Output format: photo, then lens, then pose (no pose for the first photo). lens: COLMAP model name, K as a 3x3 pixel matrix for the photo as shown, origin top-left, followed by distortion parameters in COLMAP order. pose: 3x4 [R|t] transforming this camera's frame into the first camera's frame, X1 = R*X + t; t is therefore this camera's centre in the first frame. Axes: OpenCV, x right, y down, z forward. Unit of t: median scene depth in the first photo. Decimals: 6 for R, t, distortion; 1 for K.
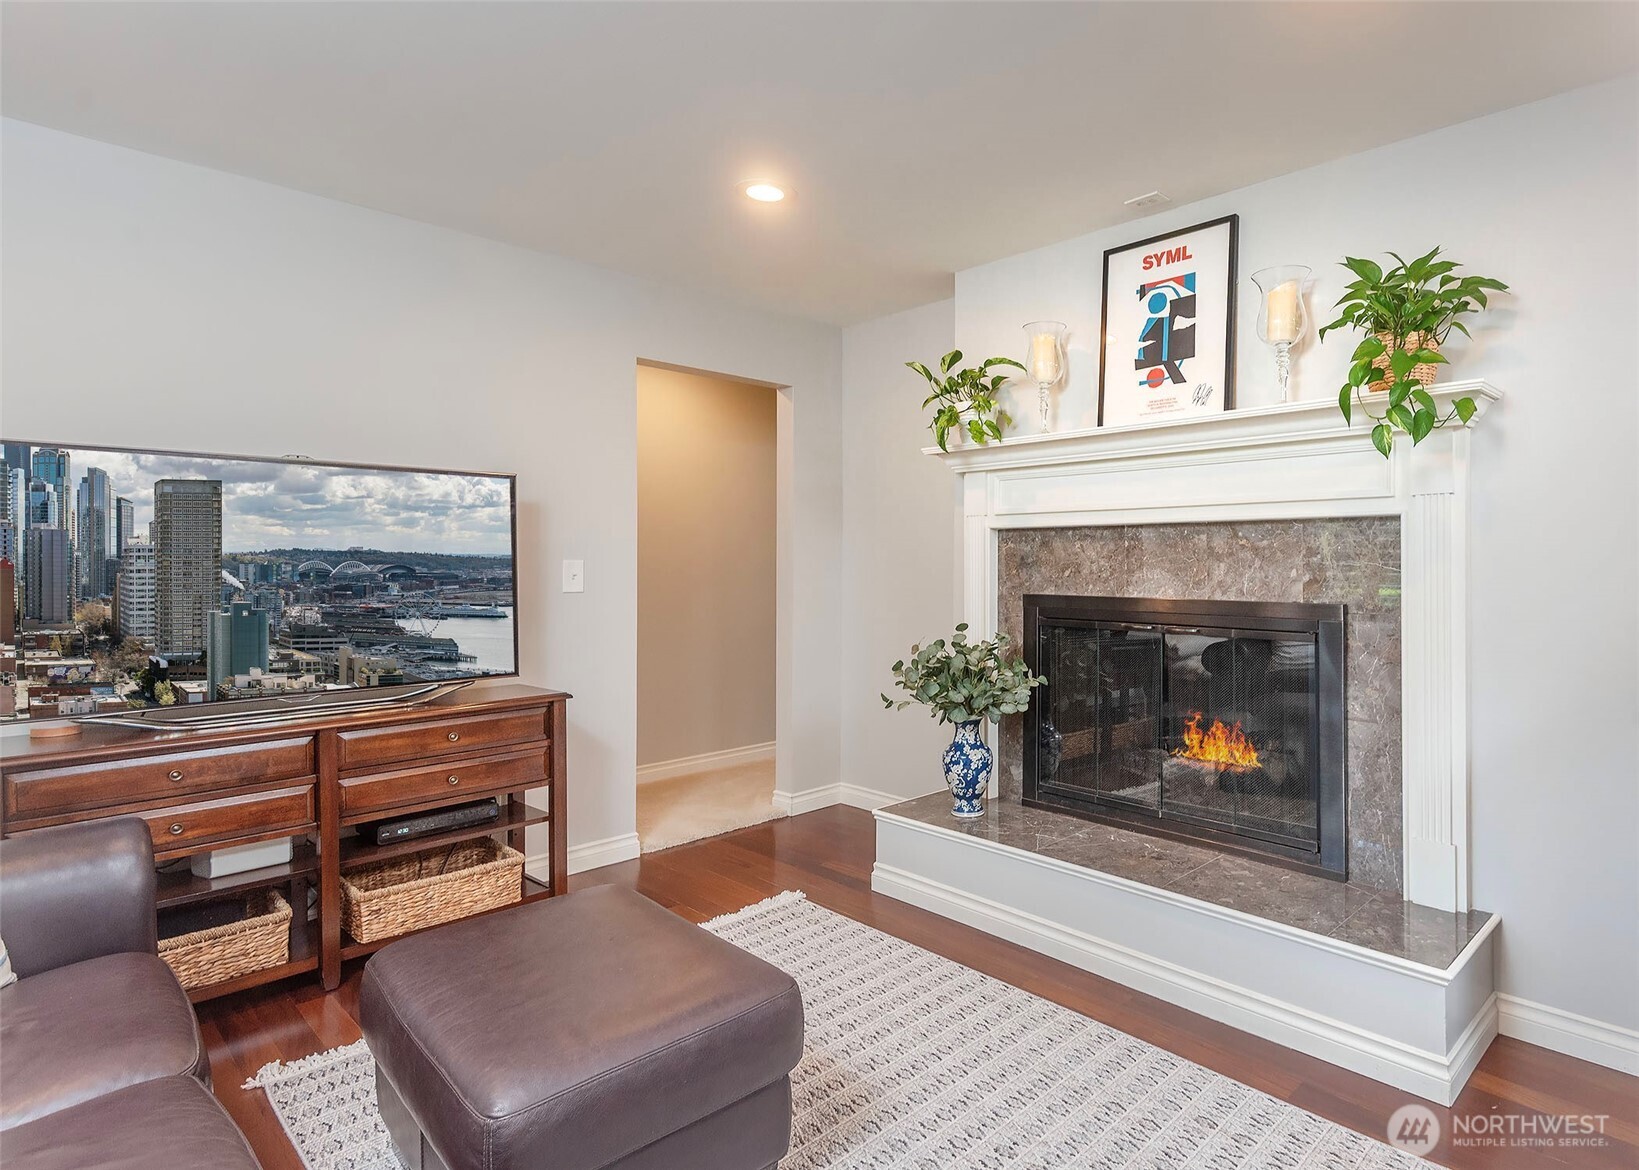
lens RADIAL K [[860.3, 0, 817.7], [0, 860.3, 556.2], [0, 0, 1]] dist [0.001293, 0.000037]
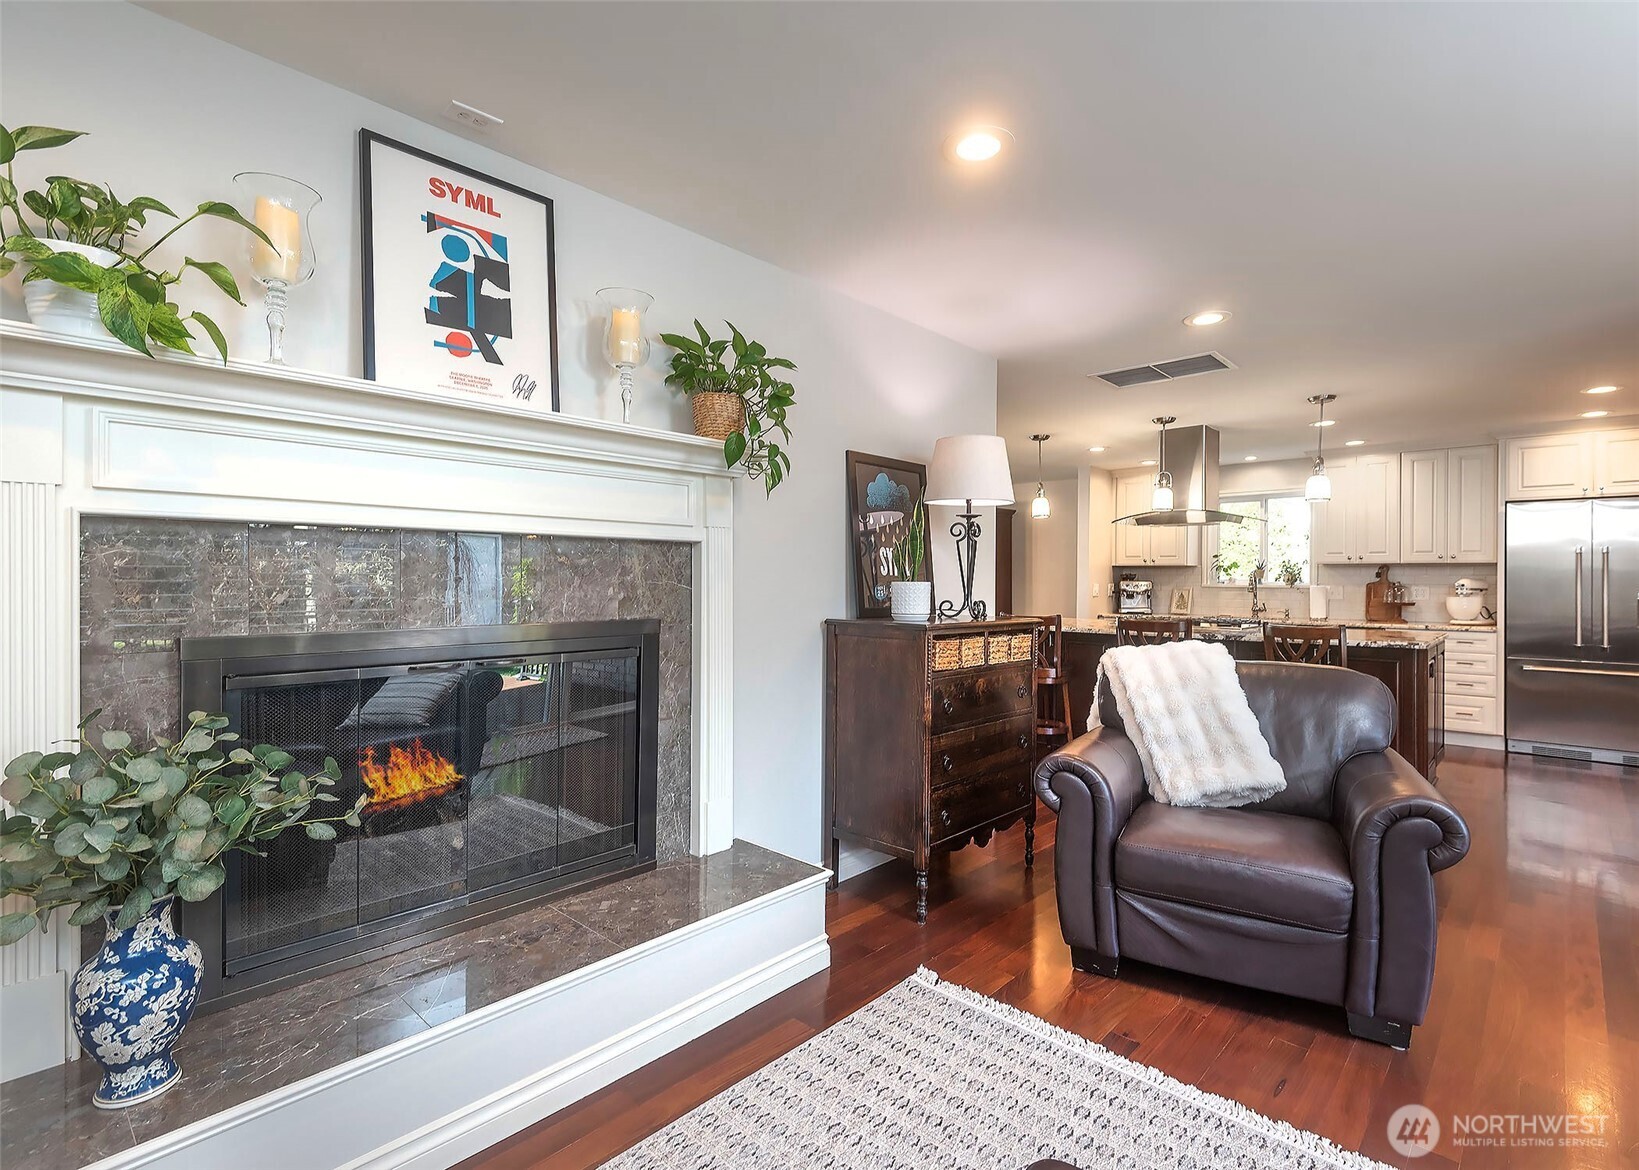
lens RADIAL K [[832.5, 0, 859.8], [0, 832.5, 580.0], [0, 0, 1]] dist [-0.015465, -0.000447]
pose [[-0.155086, -0.001539, 0.987900, -0.415720], [-0.007099, 0.999975, 0.000443, 0.003276], [-0.987876, -0.006944, -0.155093, 0.776476]]
